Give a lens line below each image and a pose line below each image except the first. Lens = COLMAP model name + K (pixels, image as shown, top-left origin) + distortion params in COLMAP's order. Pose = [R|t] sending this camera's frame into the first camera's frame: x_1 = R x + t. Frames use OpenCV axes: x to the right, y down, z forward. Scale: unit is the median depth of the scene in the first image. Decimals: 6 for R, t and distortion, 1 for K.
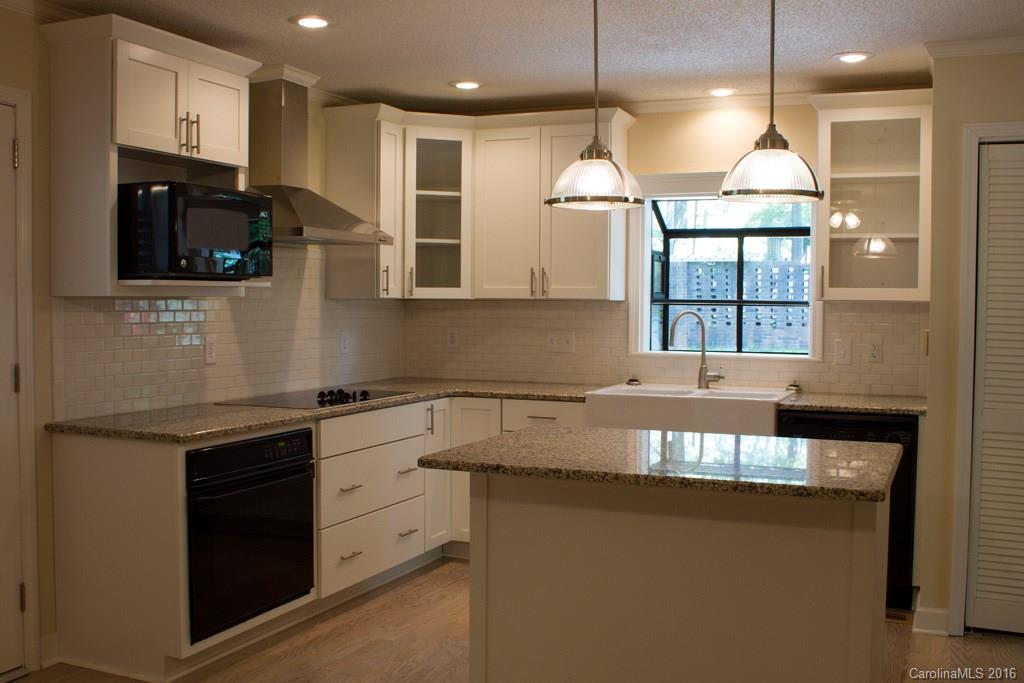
lens RADIAL K [[1049.9, 0, 512.0], [0, 1049.9, 341.5], [0, 0, 1]] dist [-0.114427, 0.006133]
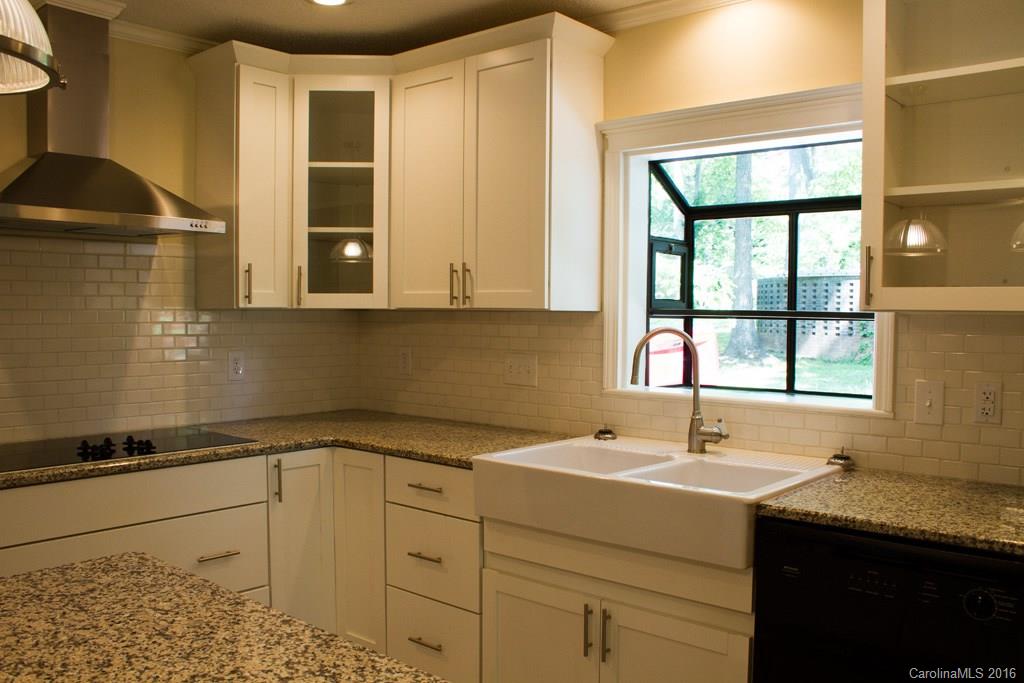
lens RADIAL K [[881.6, 0, 512.0], [0, 881.6, 341.5], [0, 0, 1]] dist [-0.121172, 0.096168]
pose [[0.950019, 0.011208, -0.311991, 0.241927], [-0.012714, 0.999915, -0.002796, -0.018329], [0.311933, 0.006623, 0.950081, 0.472344]]
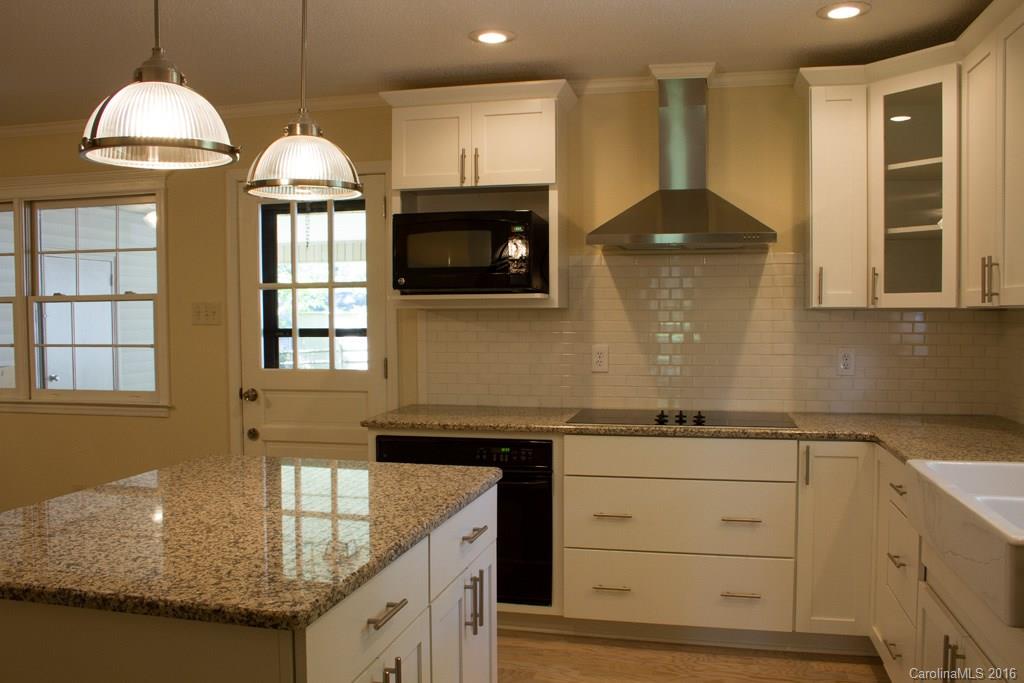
lens RADIAL K [[881.6, 0, 512.0], [0, 881.6, 341.5], [0, 0, 1]] dist [-0.121172, 0.096168]
pose [[0.175025, 0.028371, -0.984155, 0.487802], [-0.032864, 0.999196, 0.022960, -0.022895], [0.984015, 0.028325, 0.175817, 0.643235]]
